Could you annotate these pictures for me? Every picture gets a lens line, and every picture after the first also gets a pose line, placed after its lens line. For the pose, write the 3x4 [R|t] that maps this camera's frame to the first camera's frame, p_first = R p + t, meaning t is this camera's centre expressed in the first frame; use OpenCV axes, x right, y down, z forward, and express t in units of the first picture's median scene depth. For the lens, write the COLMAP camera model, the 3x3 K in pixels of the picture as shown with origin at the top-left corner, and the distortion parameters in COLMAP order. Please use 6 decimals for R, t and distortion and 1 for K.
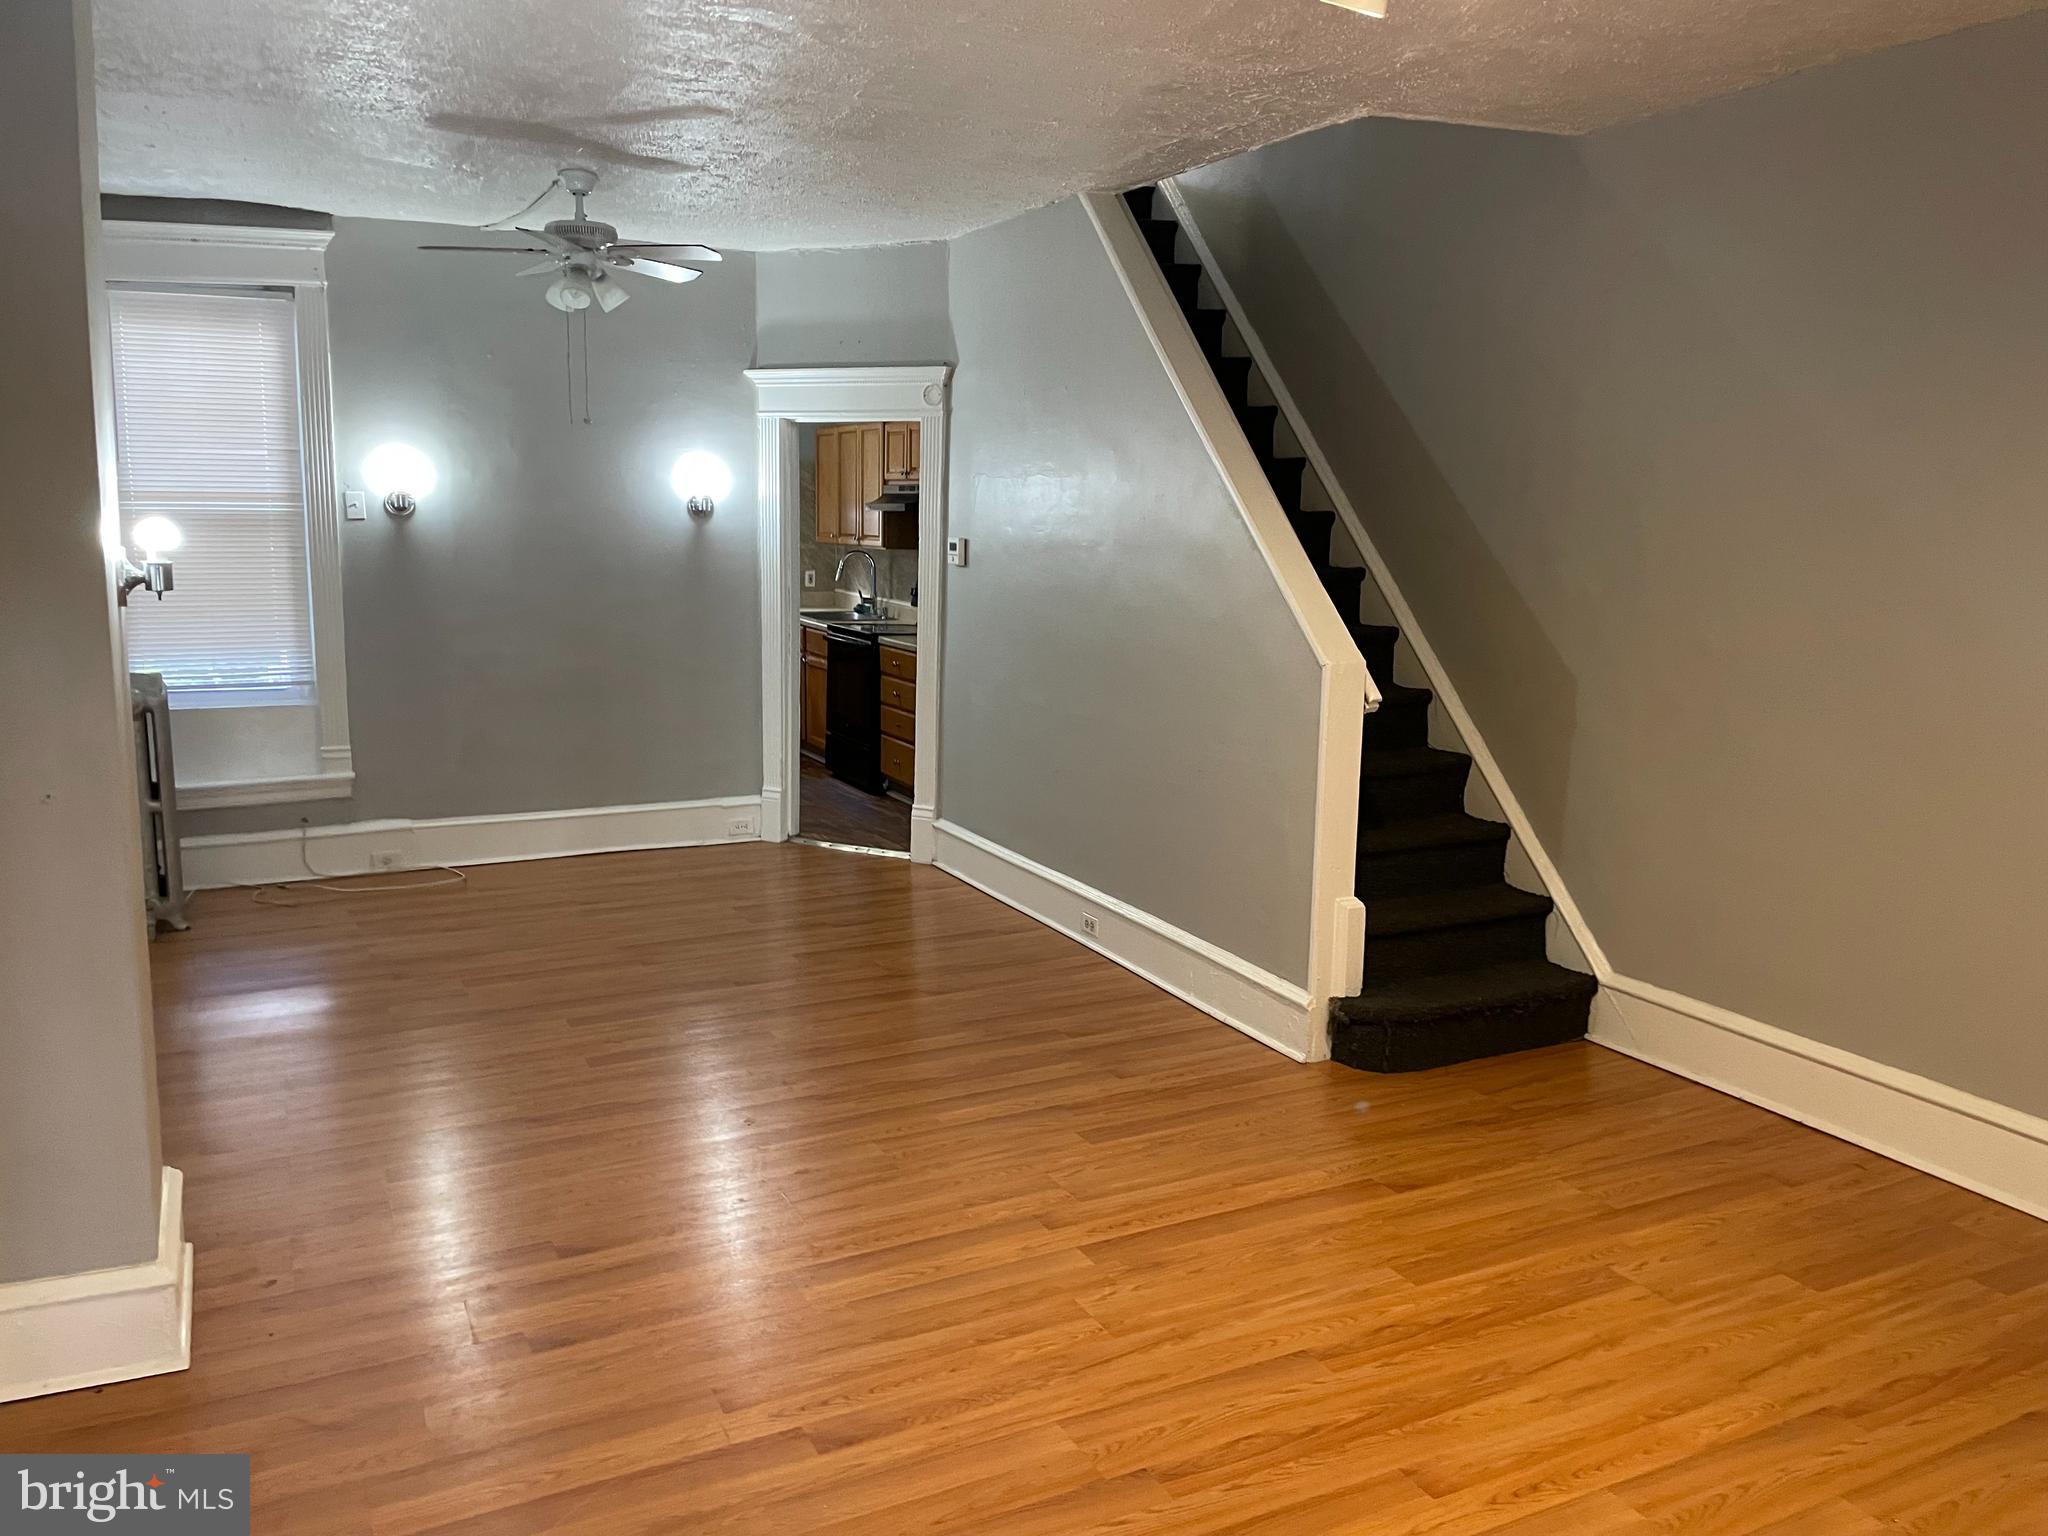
lens RADIAL K [[1566.8, 0, 1030.8], [0, 1566.8, 787.2], [0, 0, 1]] dist [0.080900, -0.103812]
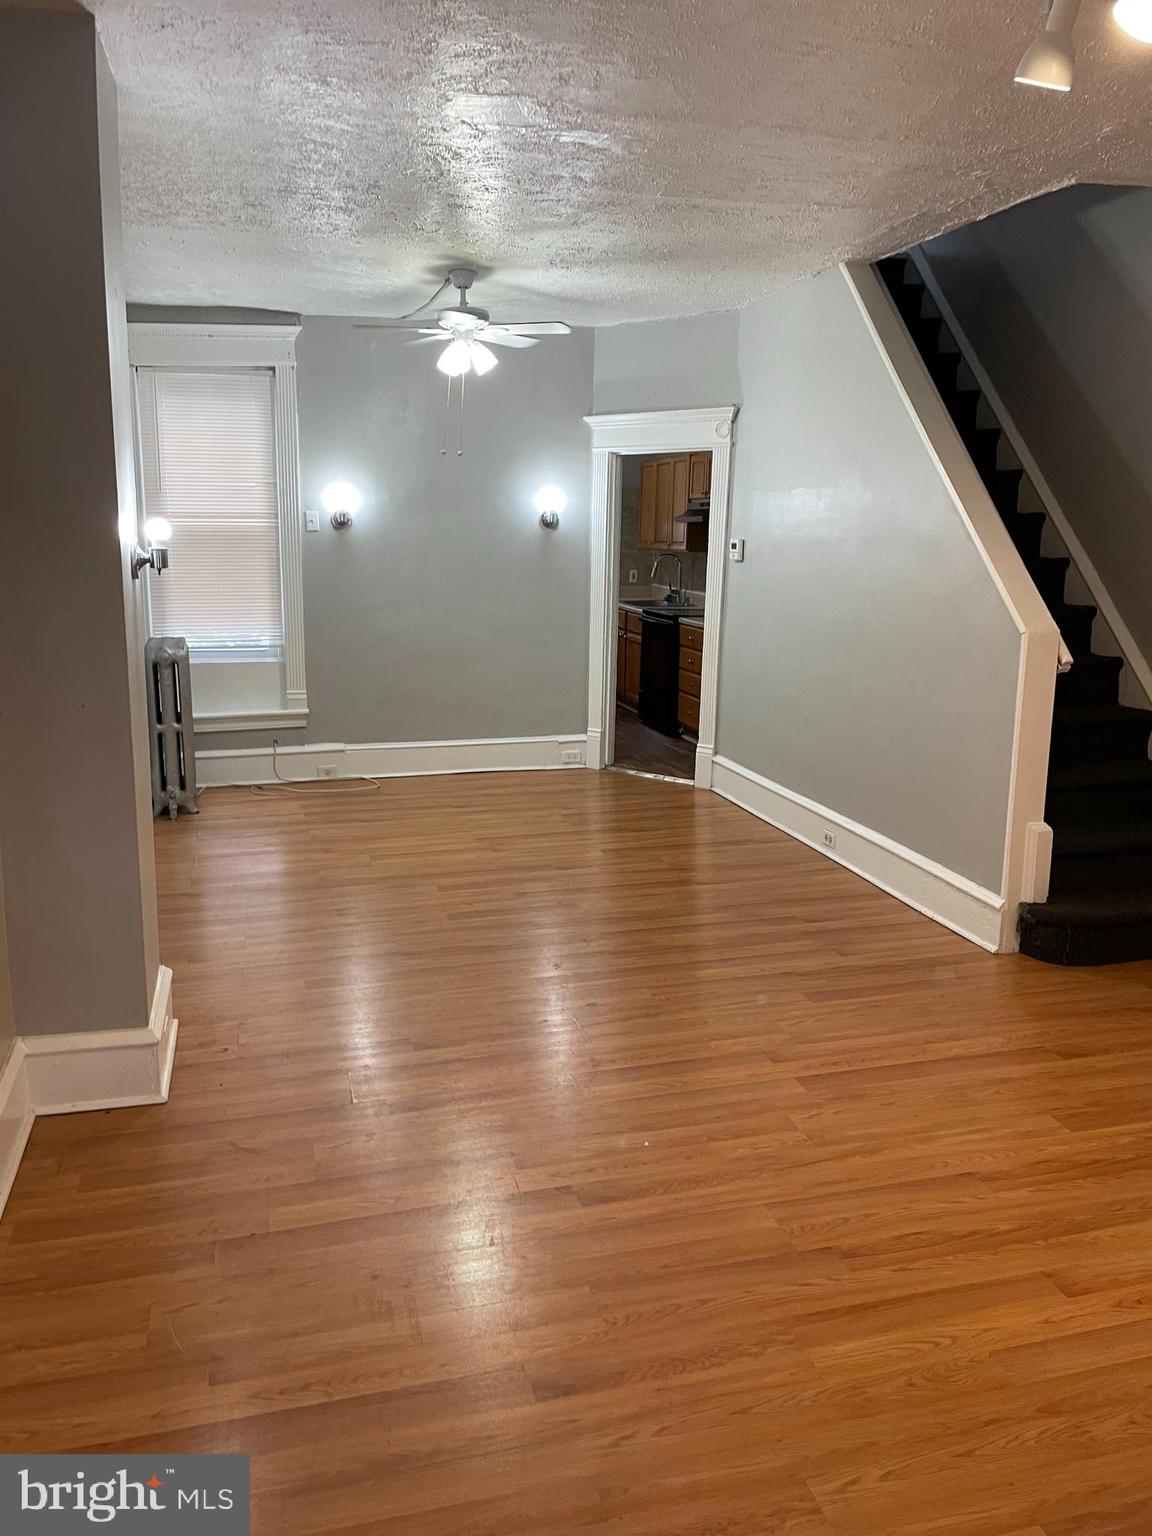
lens RADIAL K [[1175.1, 0, 560.7], [0, 1175.1, 762.8], [0, 0, 1]] dist [0.080900, -0.103812]
pose [[0.977786, 0.031988, -0.207152, 0.030280], [-0.027938, 0.999358, 0.022449, 0.014352], [0.207737, -0.016163, 0.978051, 0.010978]]
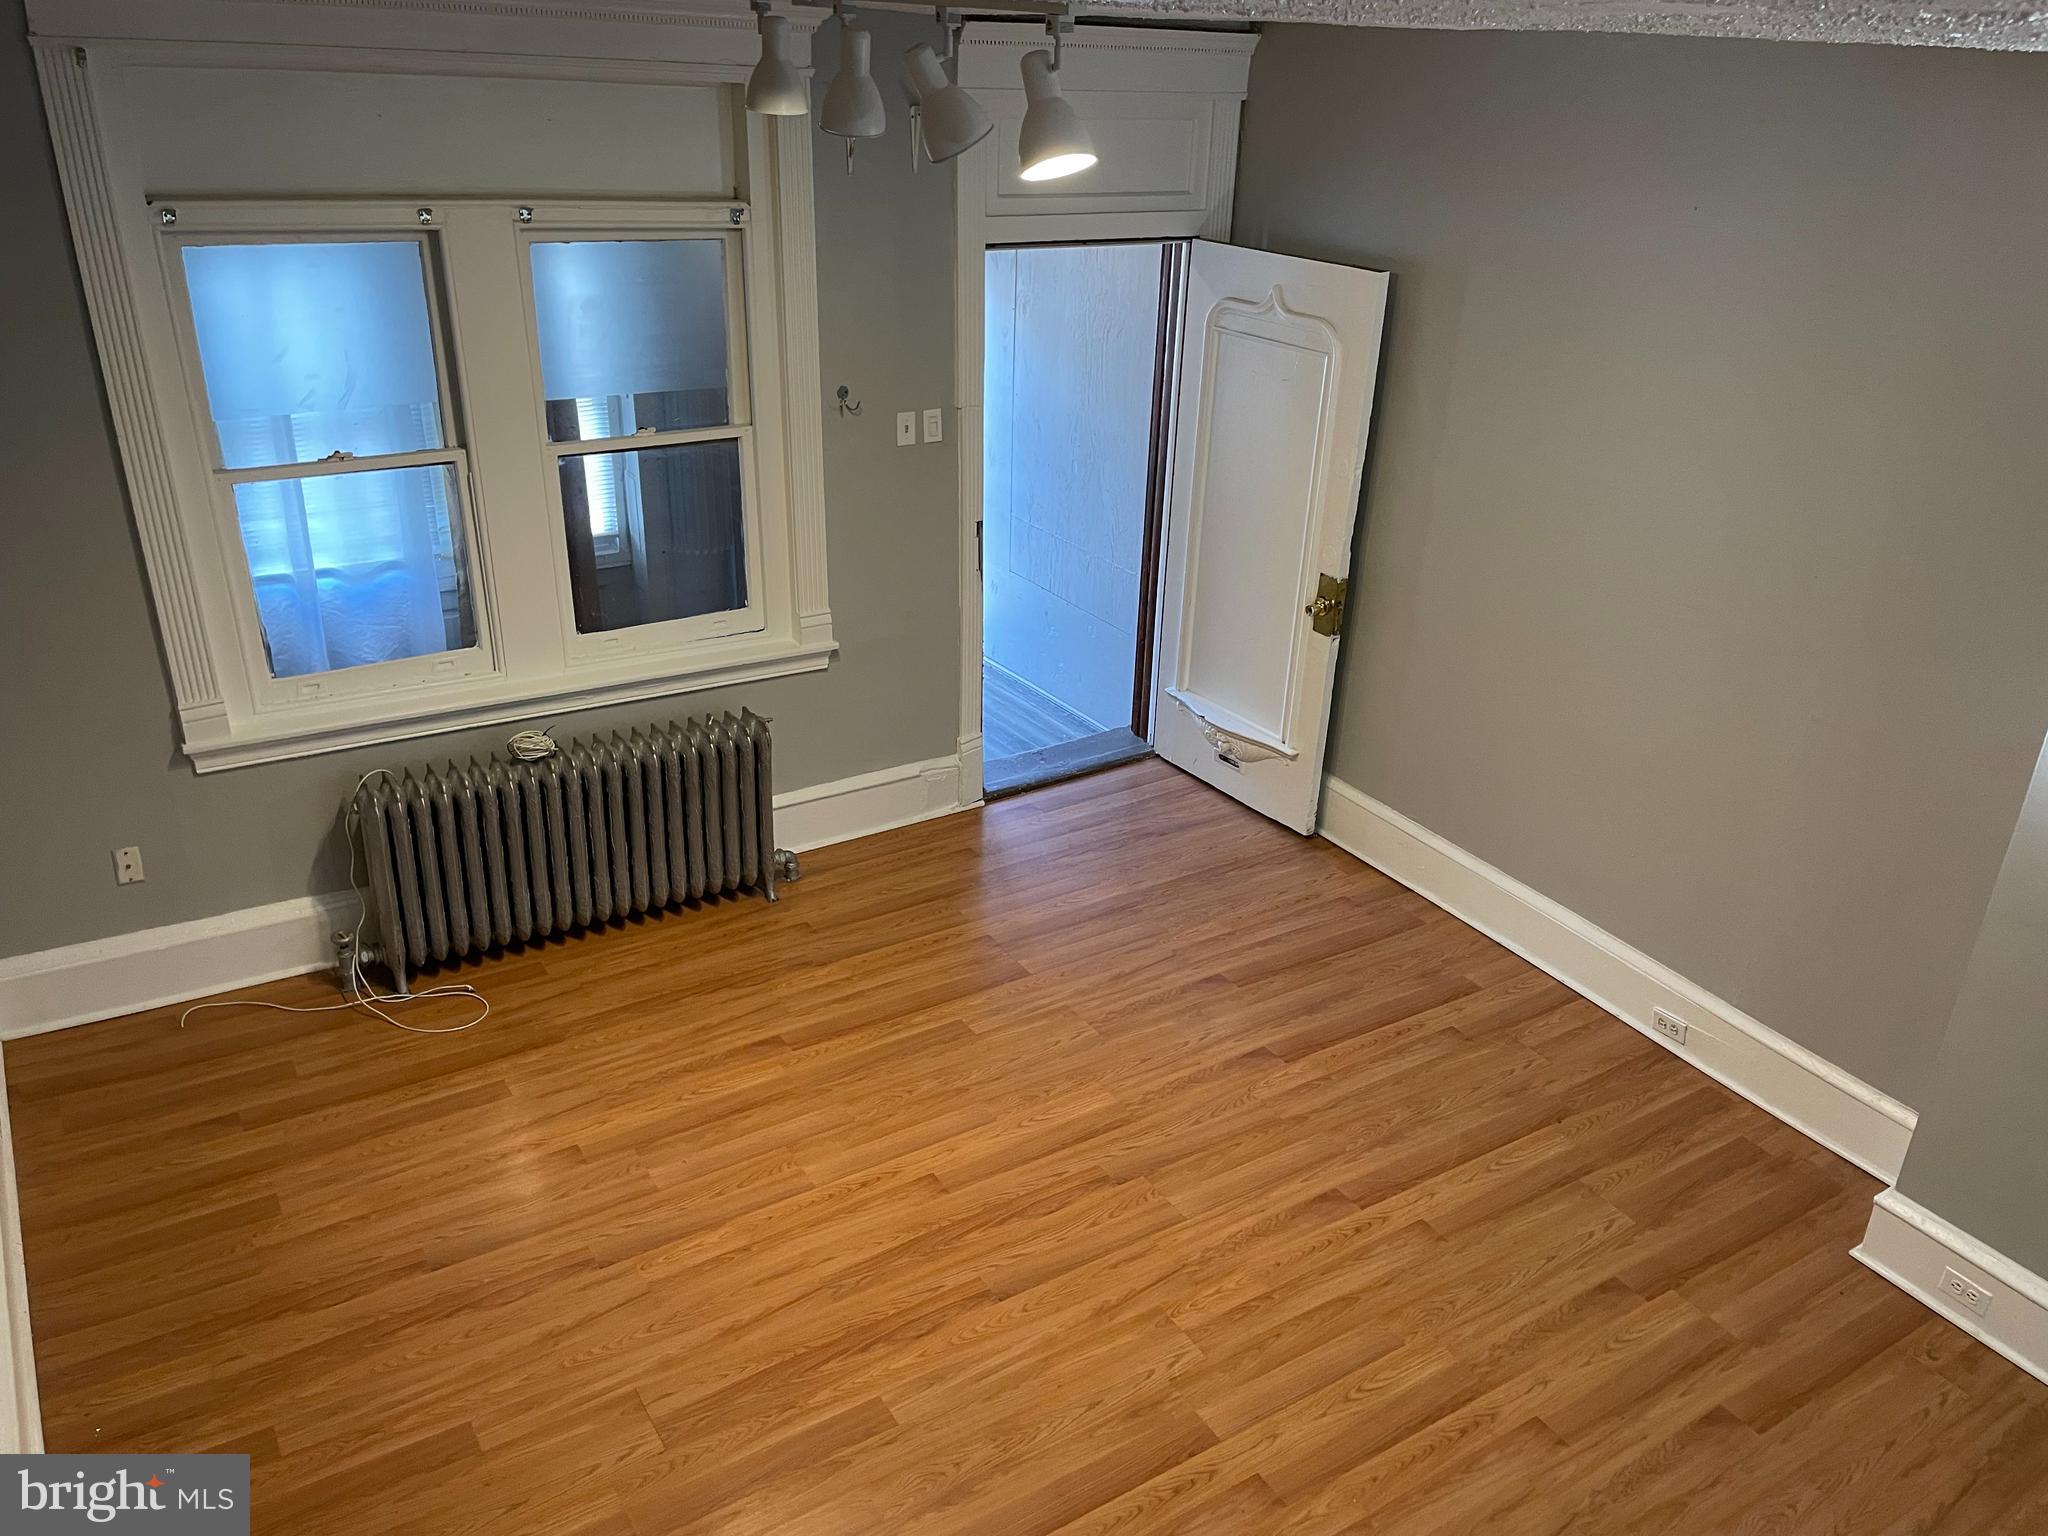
lens RADIAL K [[1566.8, 0, 1023.3], [0, 1566.8, 760.3], [0, 0, 1]] dist [0.080900, -0.103812]
pose [[-0.993923, -0.008098, -0.109778, 0.217851], [-0.069977, 0.816317, 0.573349, -0.495591], [0.084971, 0.577547, -0.811923, 1.303567]]
